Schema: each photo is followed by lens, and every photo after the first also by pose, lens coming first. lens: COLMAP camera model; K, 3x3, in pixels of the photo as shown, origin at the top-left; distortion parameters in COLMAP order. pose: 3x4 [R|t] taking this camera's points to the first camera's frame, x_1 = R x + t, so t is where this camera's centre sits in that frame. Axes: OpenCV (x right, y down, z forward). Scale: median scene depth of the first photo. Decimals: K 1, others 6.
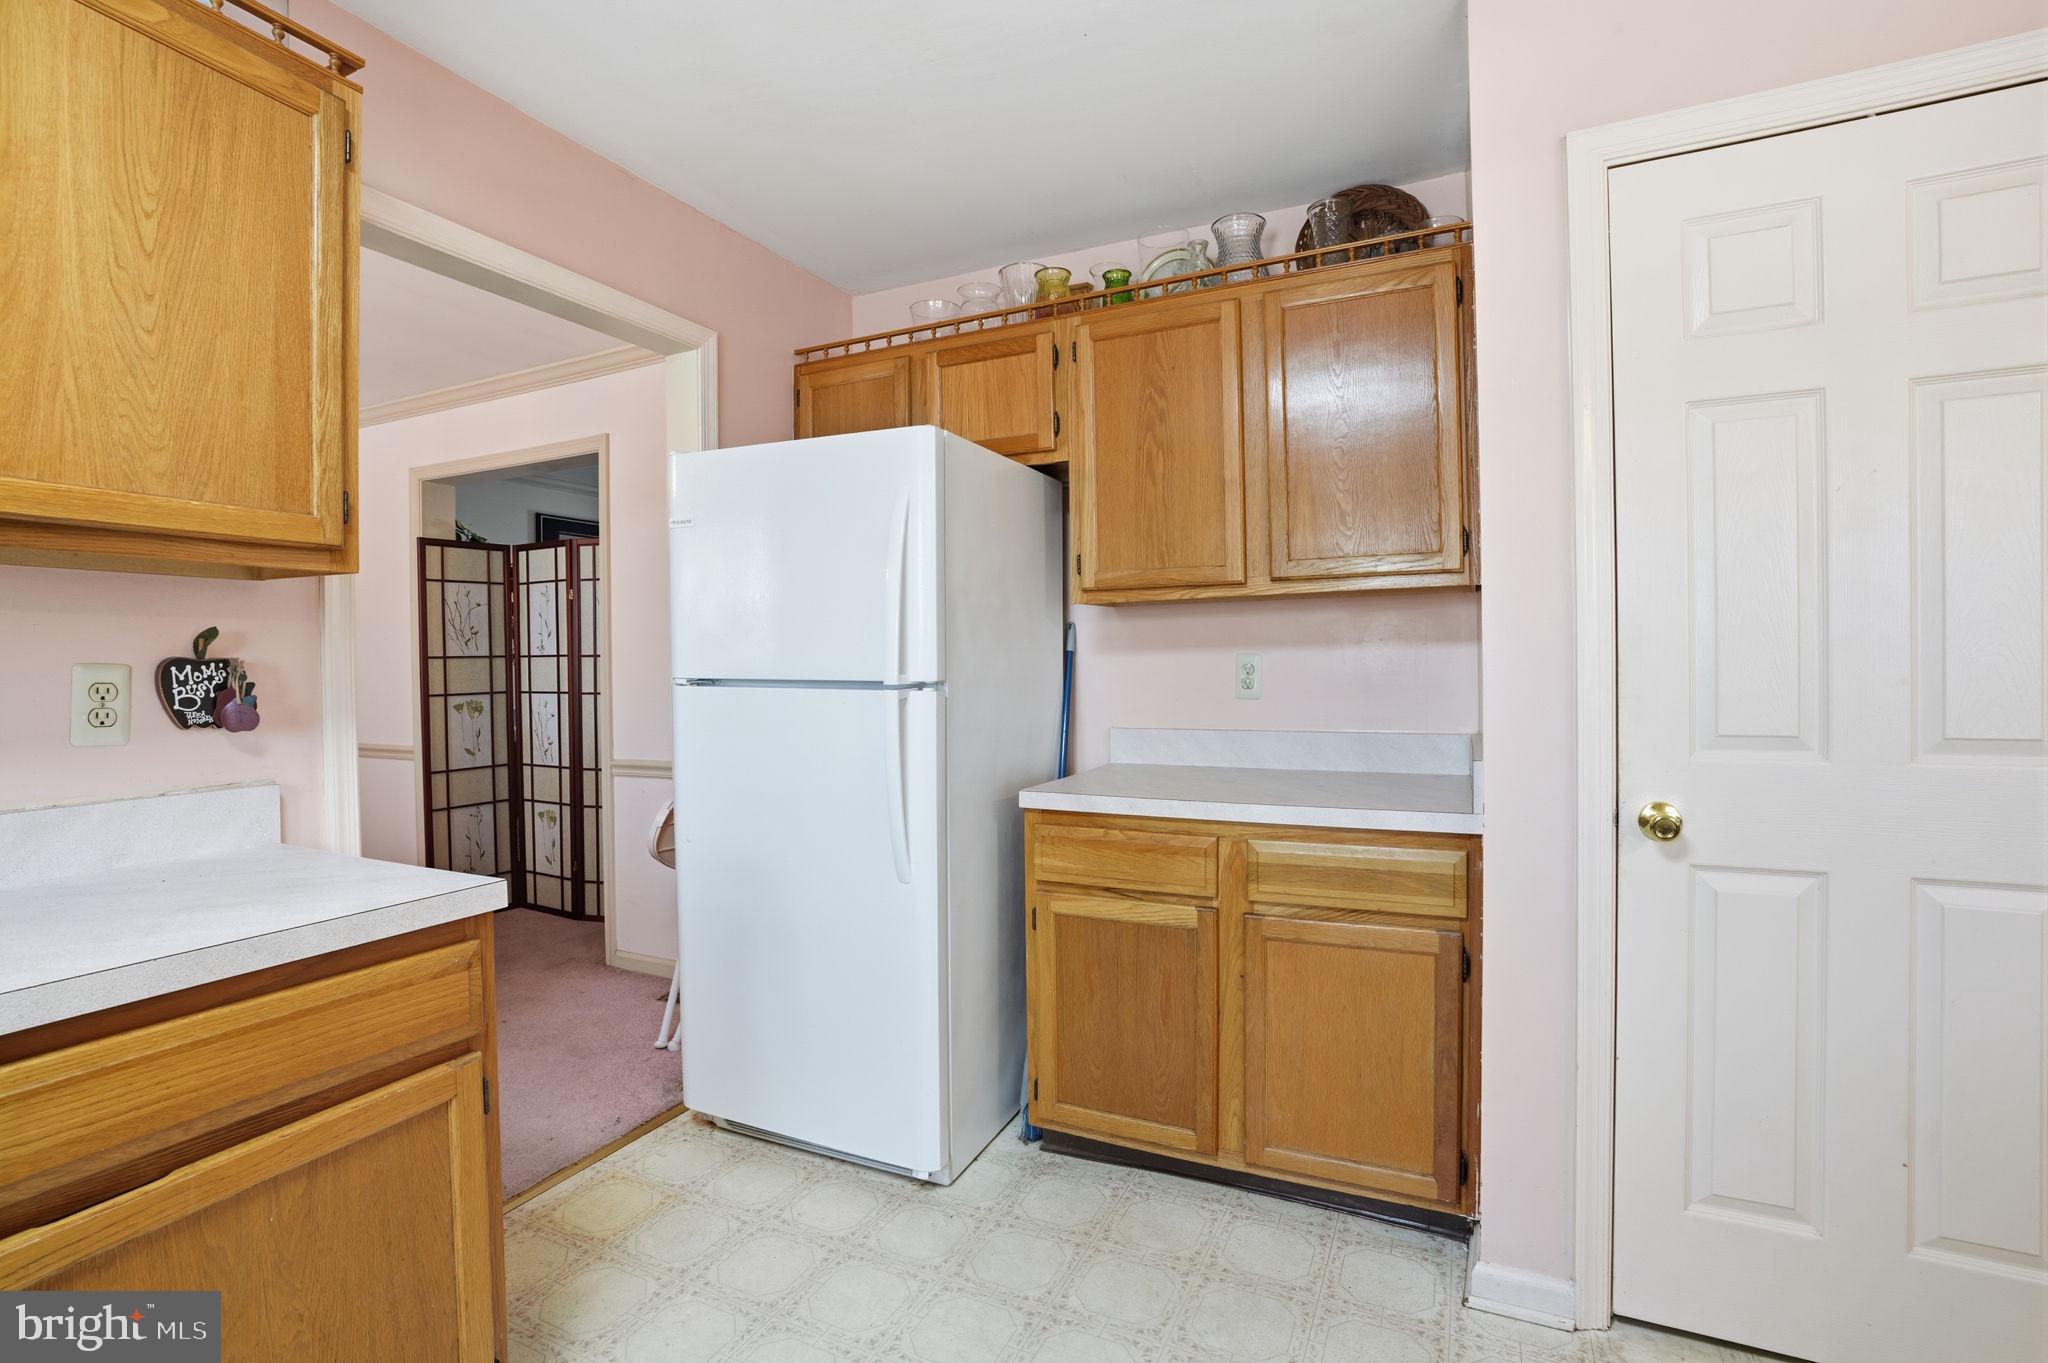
lens RADIAL K [[940.0, 0, 1025.3], [0, 940.0, 675.0], [0, 0, 1]] dist [-0.041510, 0.007601]
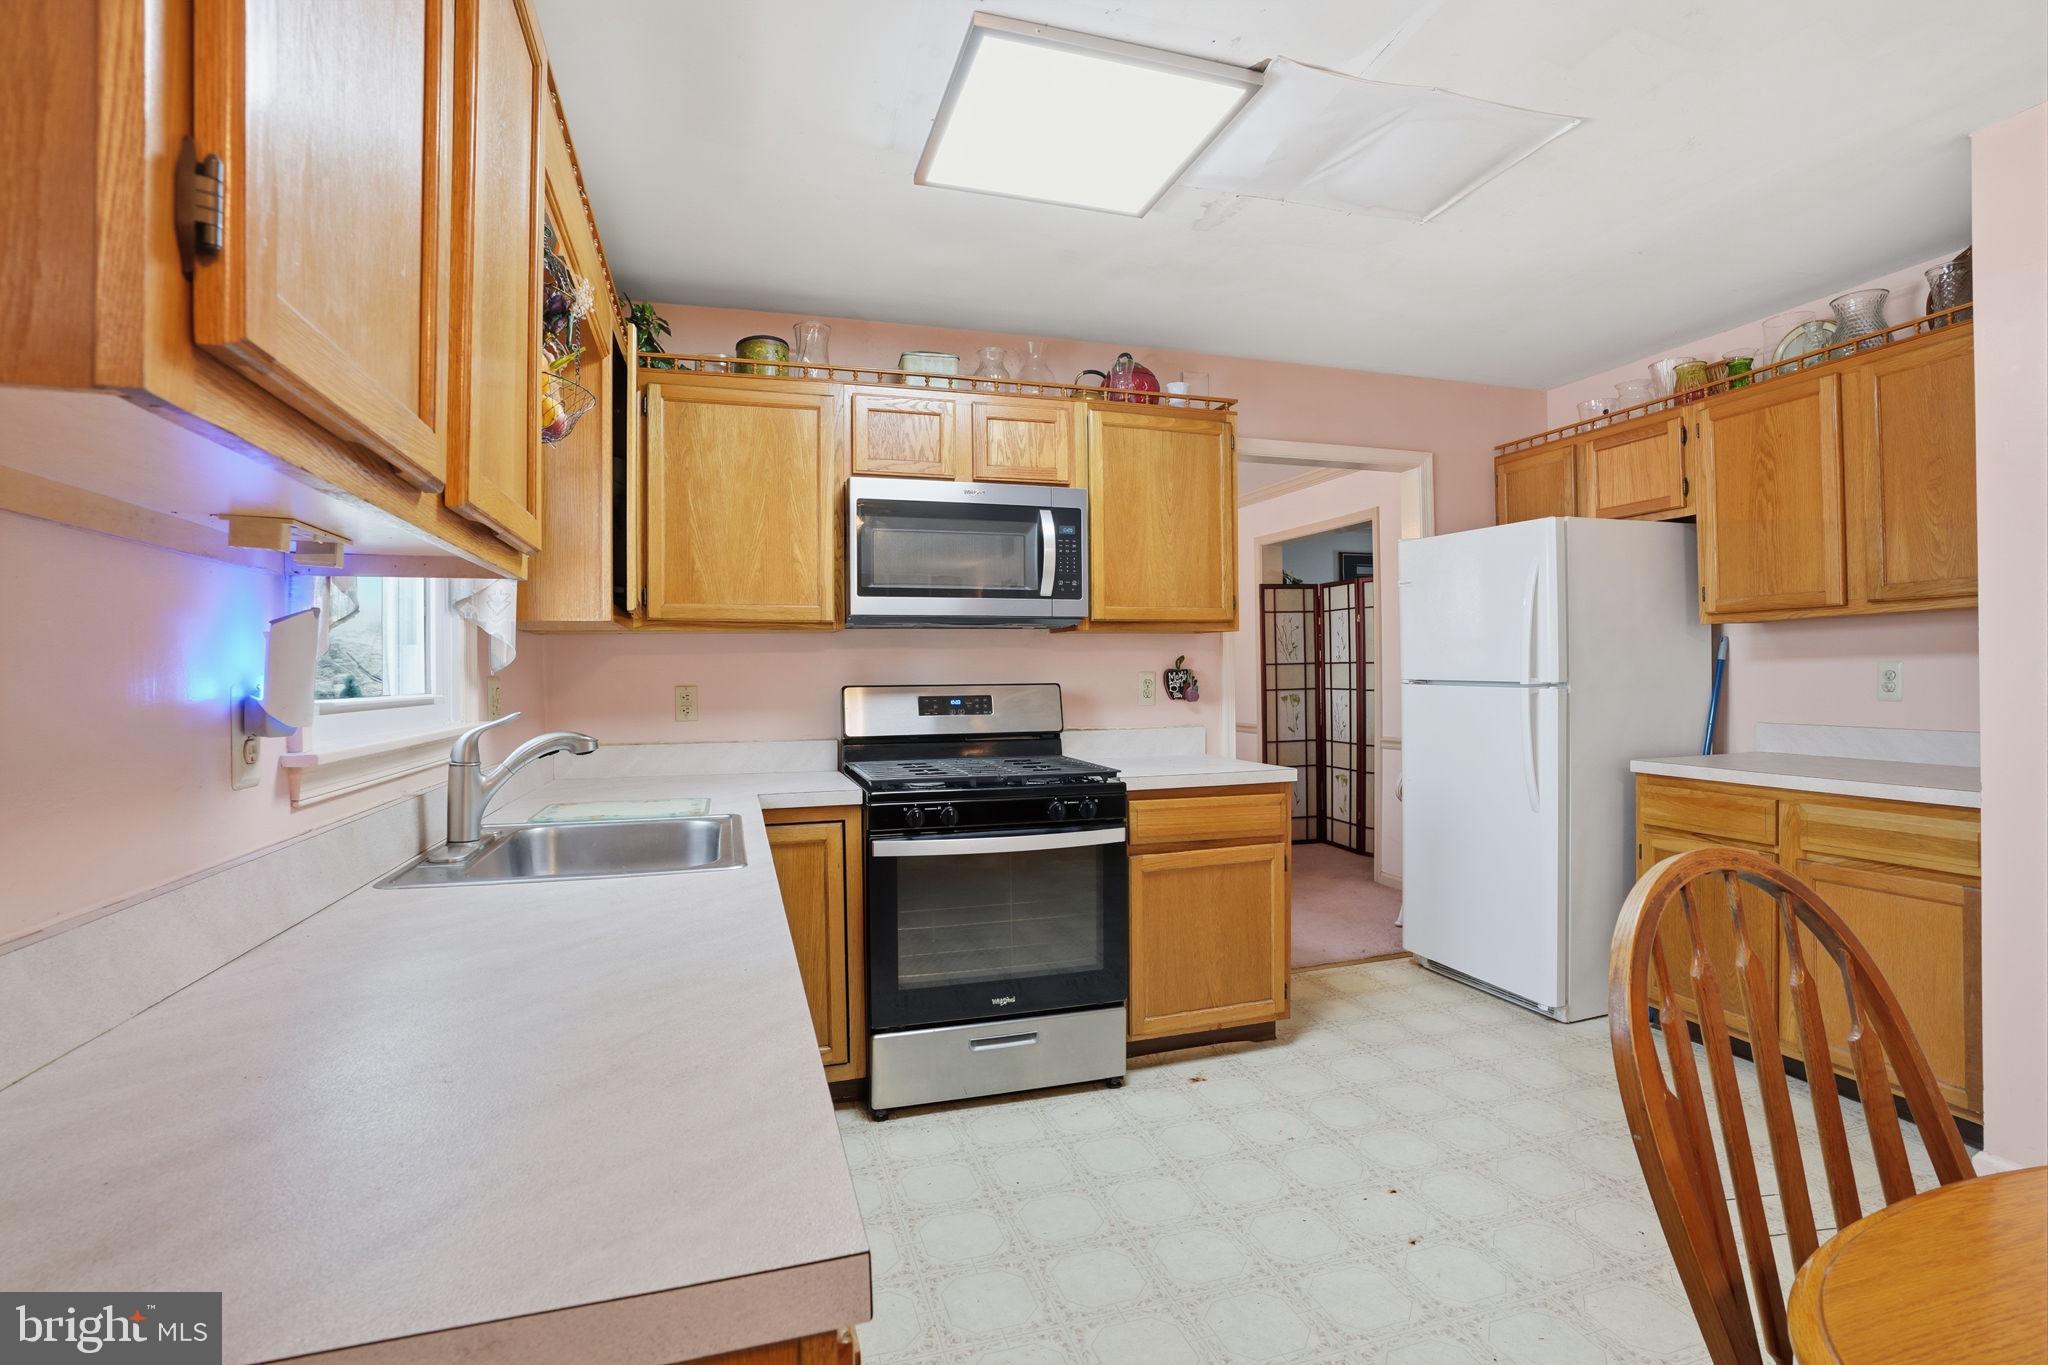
lens RADIAL K [[940.0, 0, 1018.3], [0, 940.0, 681.7], [0, 0, 1]] dist [-0.041510, 0.007601]
pose [[0.674041, 0.008505, -0.738645, 0.377751], [-0.004071, 0.999961, 0.007798, -0.002327], [0.738682, -0.002249, 0.674050, -0.587041]]
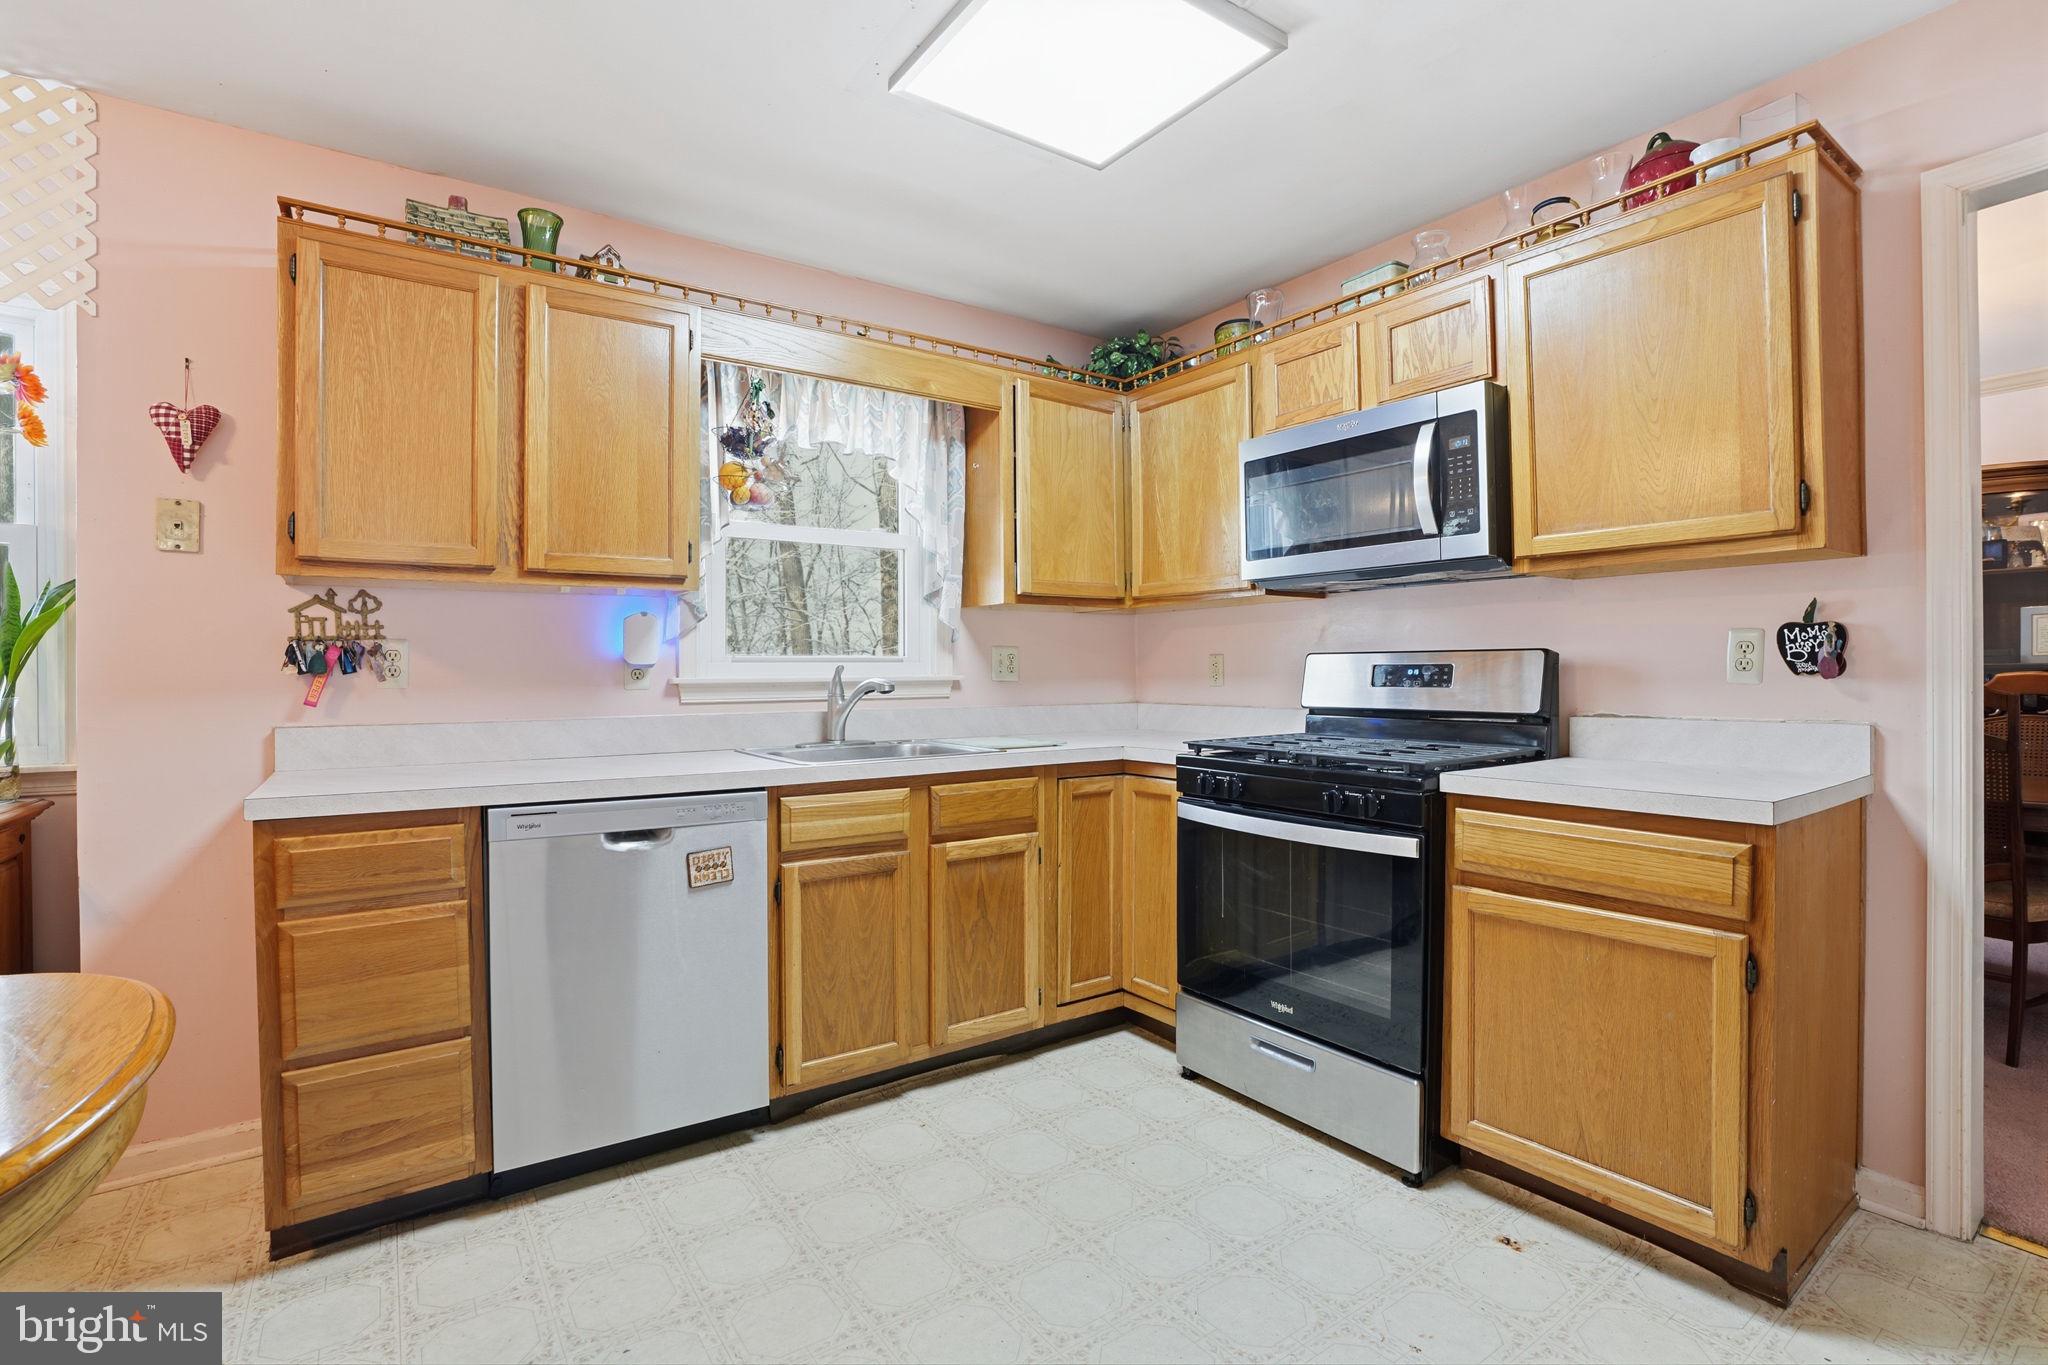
lens RADIAL K [[940.0, 0, 1010.5], [0, 940.0, 668.5], [0, 0, 1]] dist [-0.041510, 0.007601]
pose [[-0.492417, 0.011077, -0.870289, 0.536974], [0.001683, 0.999929, 0.011775, 0.020239], [0.870358, 0.004333, -0.492401, 0.419831]]
